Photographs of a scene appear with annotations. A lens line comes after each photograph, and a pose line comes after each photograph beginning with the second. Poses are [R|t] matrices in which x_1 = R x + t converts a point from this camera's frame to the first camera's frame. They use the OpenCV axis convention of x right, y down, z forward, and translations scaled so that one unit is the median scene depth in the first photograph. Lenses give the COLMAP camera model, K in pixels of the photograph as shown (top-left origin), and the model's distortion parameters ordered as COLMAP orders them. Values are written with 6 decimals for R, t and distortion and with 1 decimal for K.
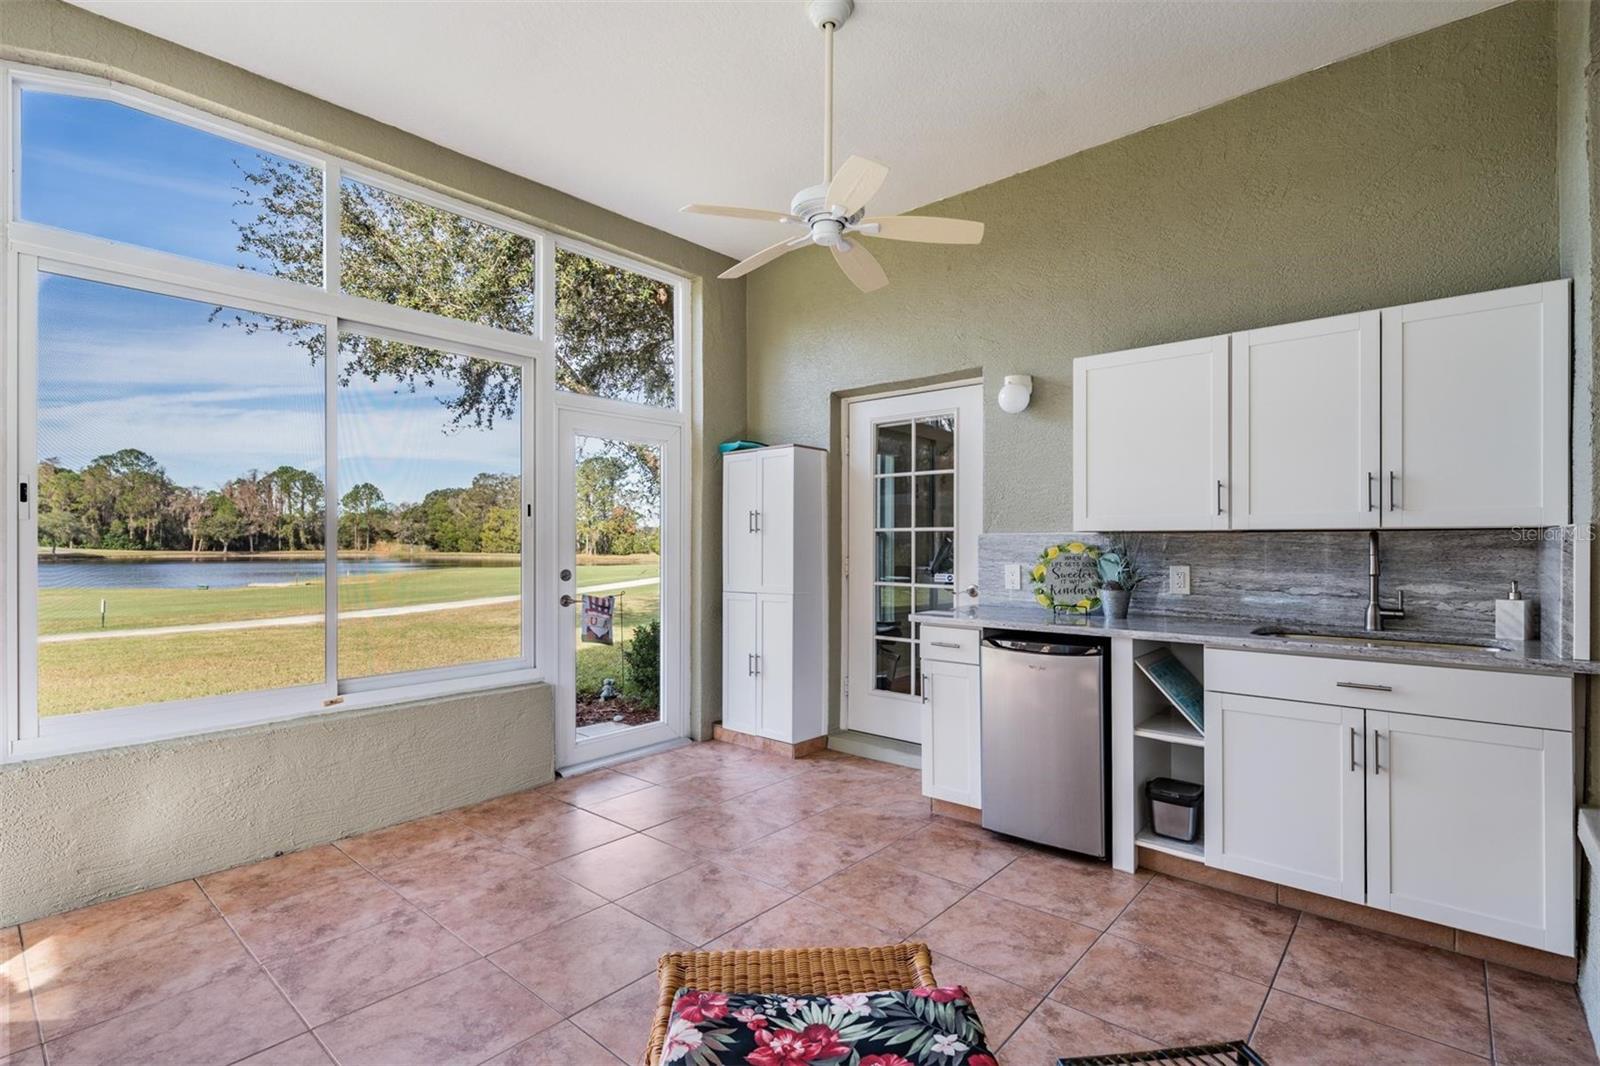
lens RADIAL K [[742.2, 0, 811.3], [0, 742.2, 544.1], [0, 0, 1]] dist [0.009603, -0.001201]
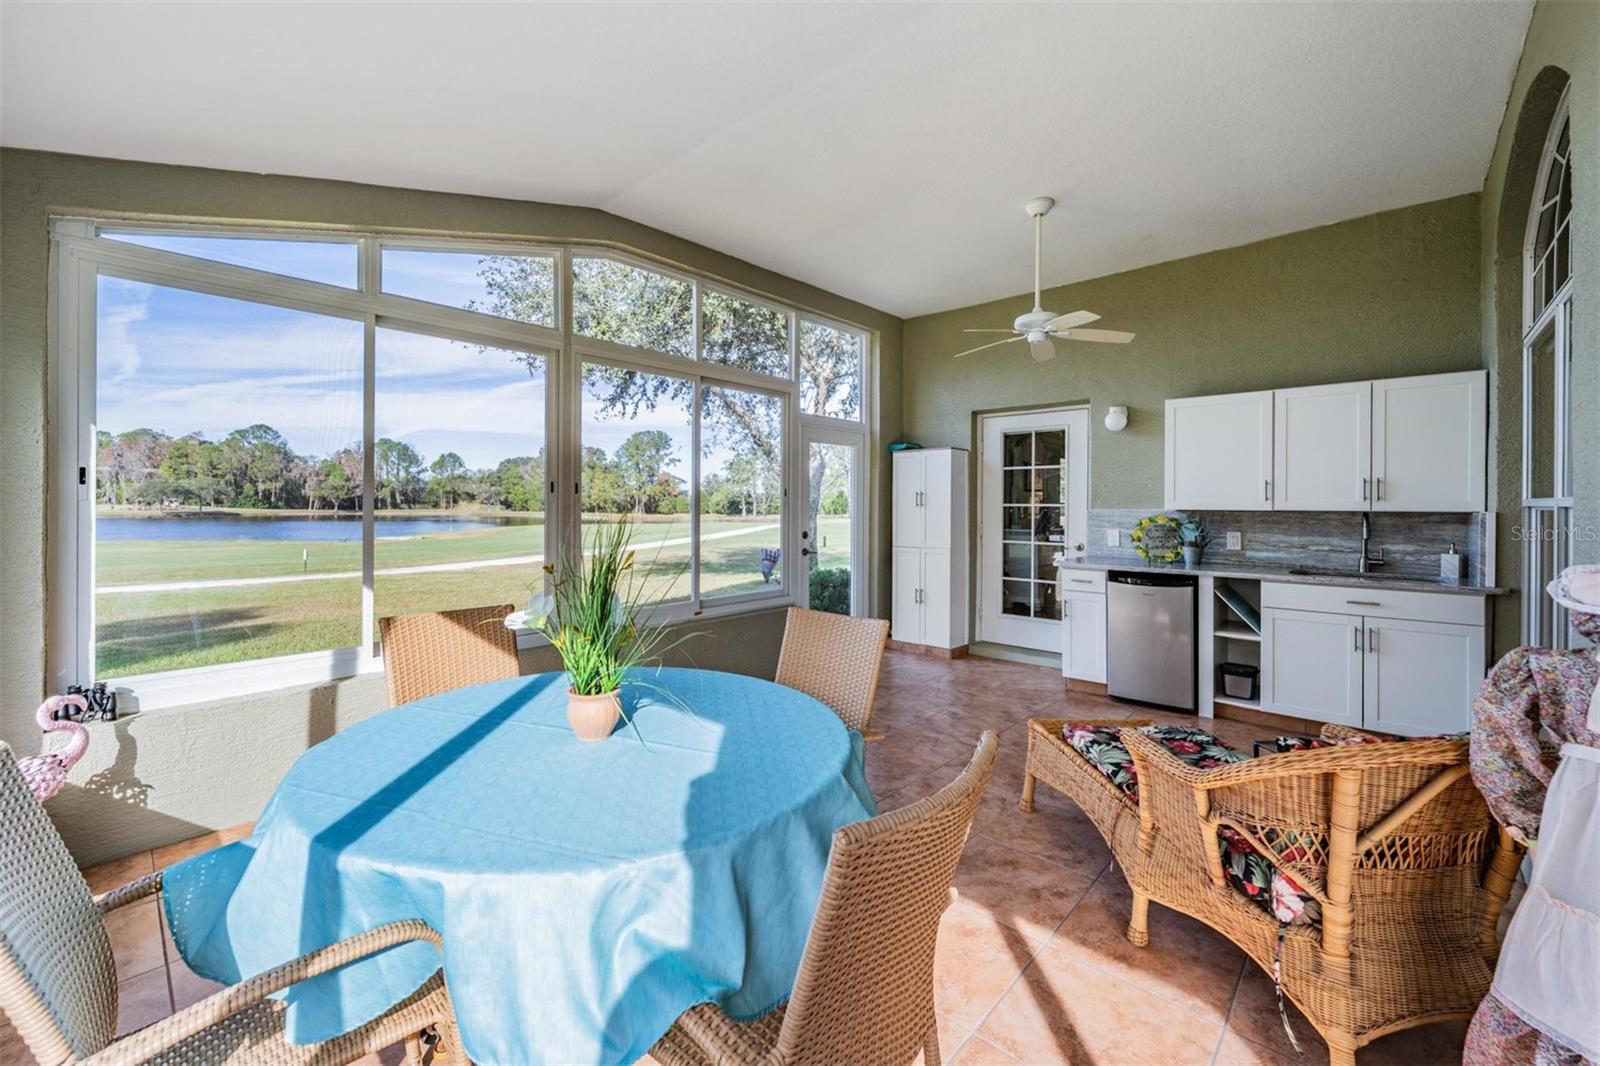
lens RADIAL K [[641.5, 0, 801.5], [0, 641.5, 509.6], [0, 0, 1]] dist [0.002430, 0.000959]
pose [[0.999296, 0.003361, -0.037372, -0.275485], [-0.003114, 0.999973, 0.006656, -0.018092], [0.037393, -0.006535, 0.999279, -0.293826]]
